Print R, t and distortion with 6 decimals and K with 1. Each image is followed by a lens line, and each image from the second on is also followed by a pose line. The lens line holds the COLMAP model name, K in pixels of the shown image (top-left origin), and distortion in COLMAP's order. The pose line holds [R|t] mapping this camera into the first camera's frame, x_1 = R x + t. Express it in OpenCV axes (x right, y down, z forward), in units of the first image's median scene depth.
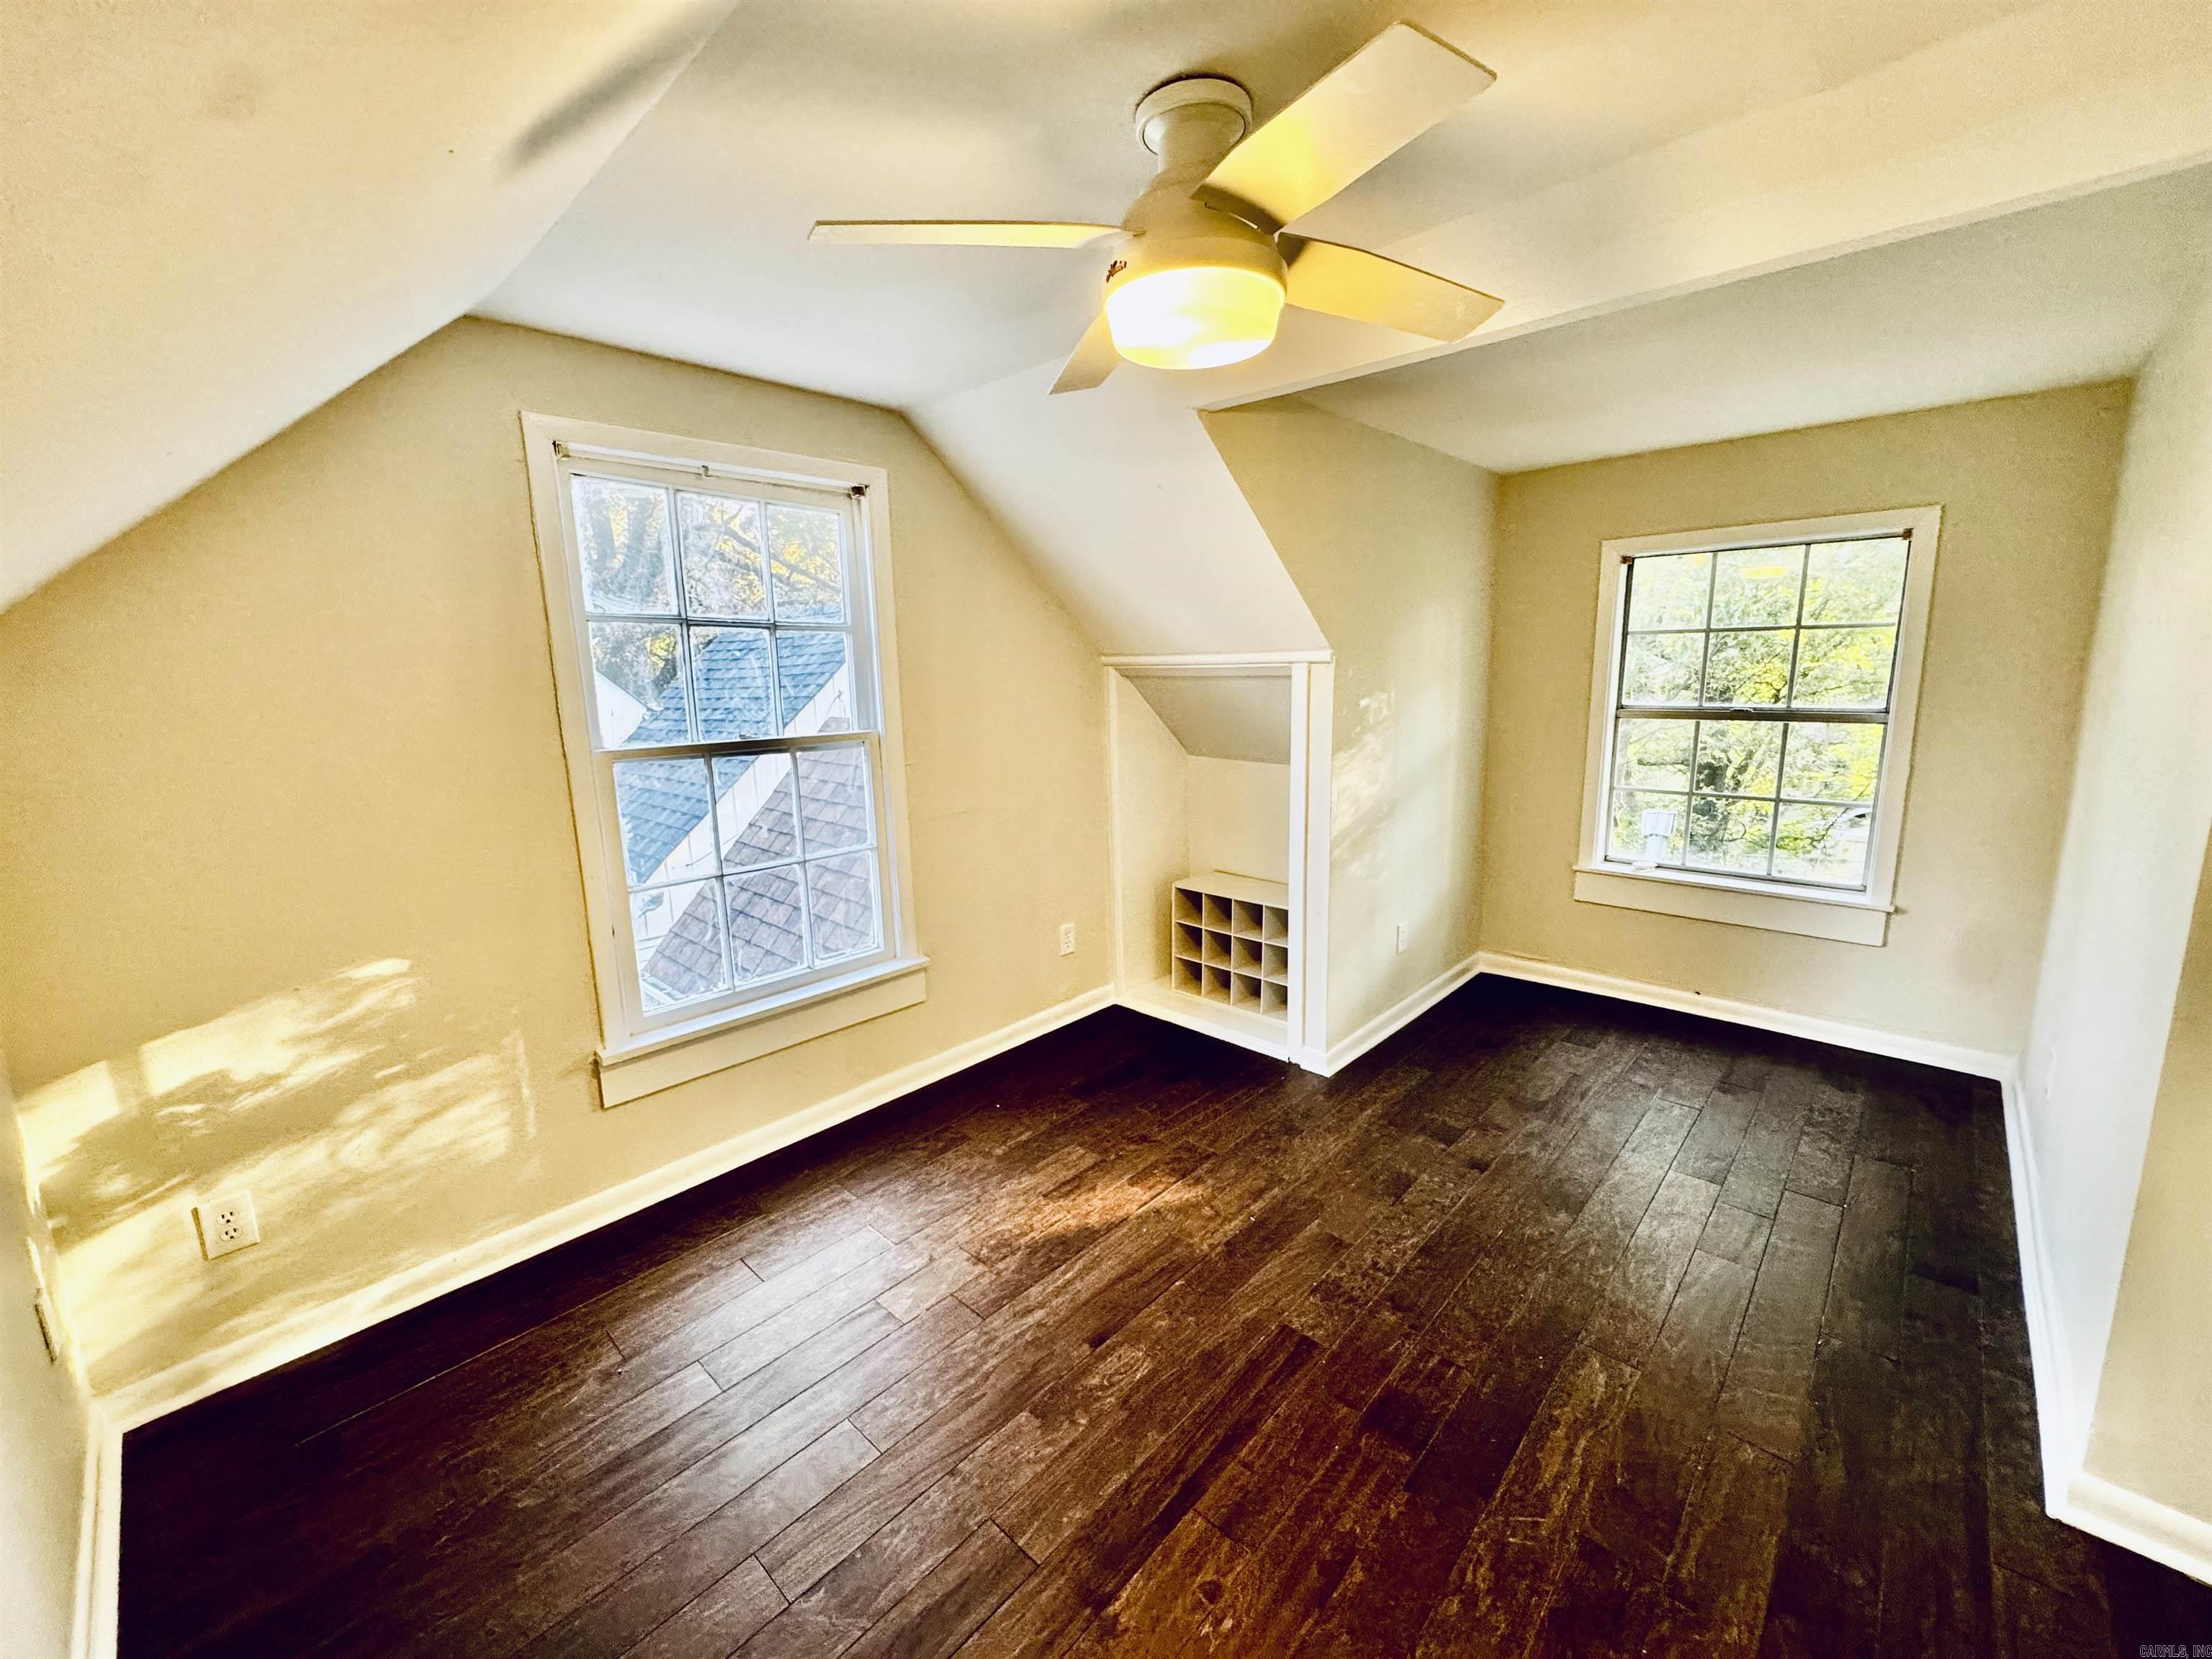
lens RADIAL K [[883.6, 0, 1103.0], [0, 883.6, 819.8], [0, 0, 1]] dist [-0.003326, 0.000211]
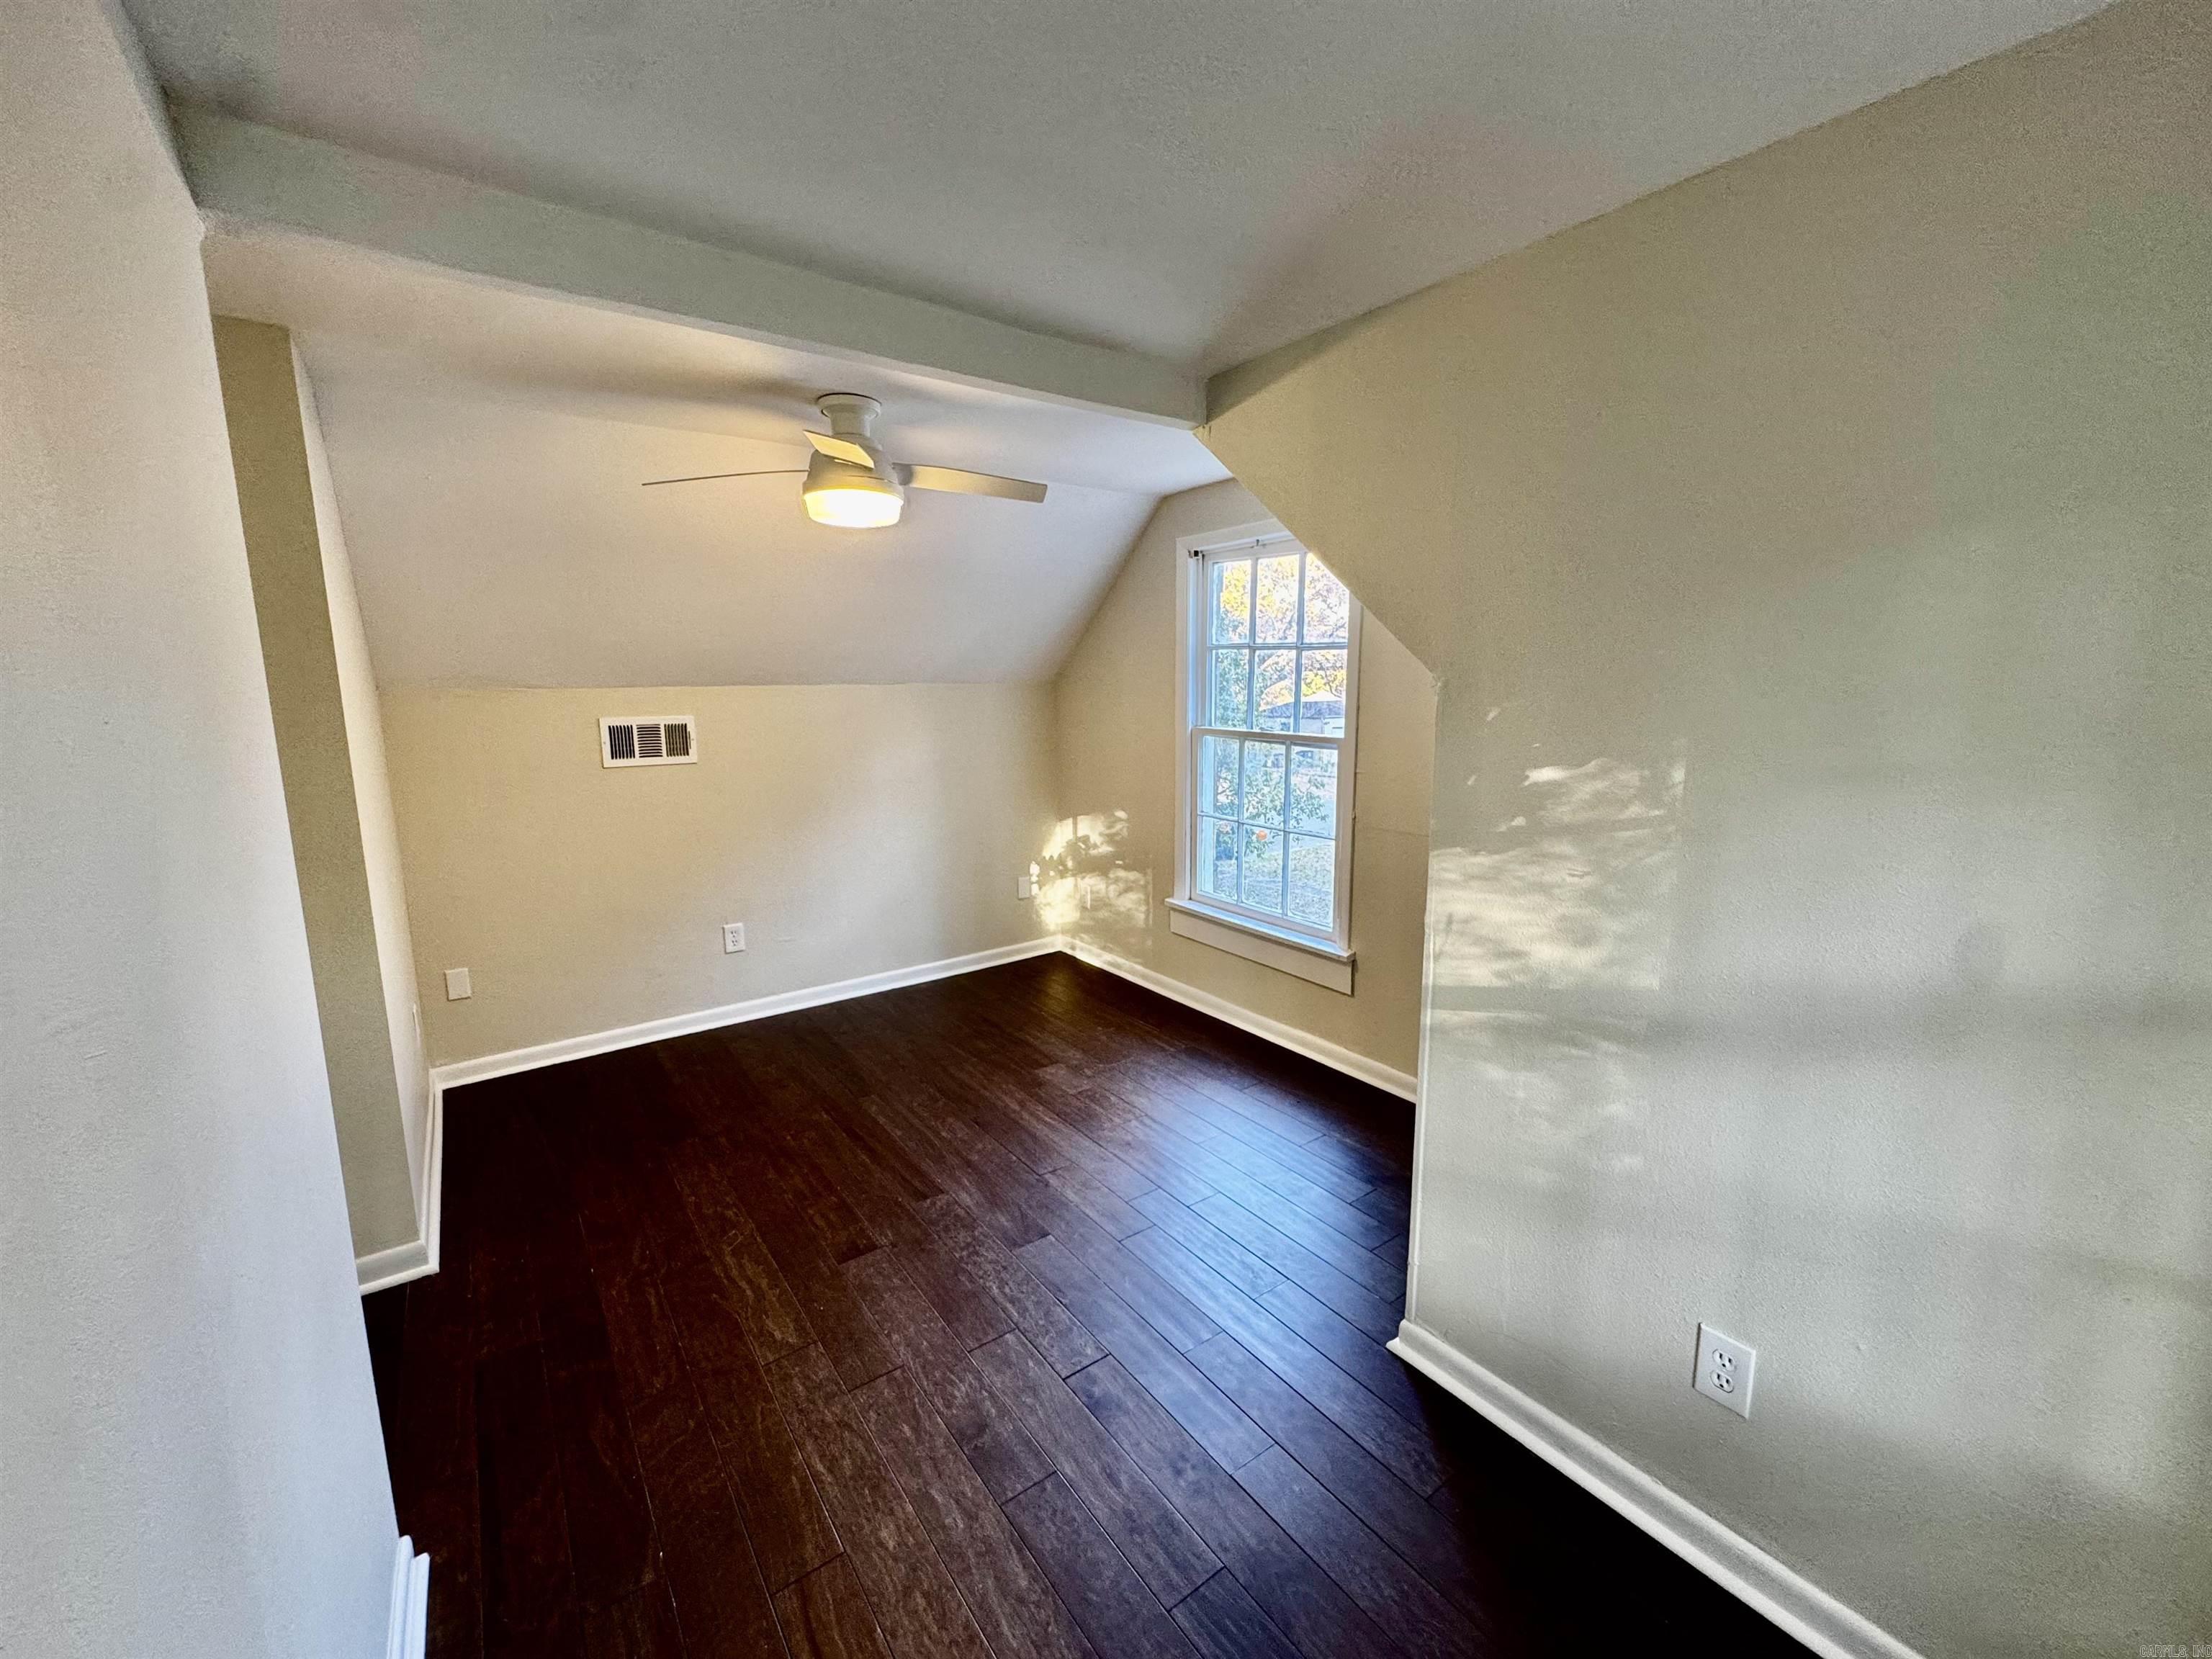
lens RADIAL K [[883.6, 0, 1110.4], [0, 883.6, 838.2], [0, 0, 1]] dist [-0.003326, 0.000211]
pose [[-0.179253, 0.199769, -0.963307, 1.296901], [-0.161001, 0.960009, 0.229044, -0.270606], [0.970540, 0.196150, -0.139921, 1.293330]]
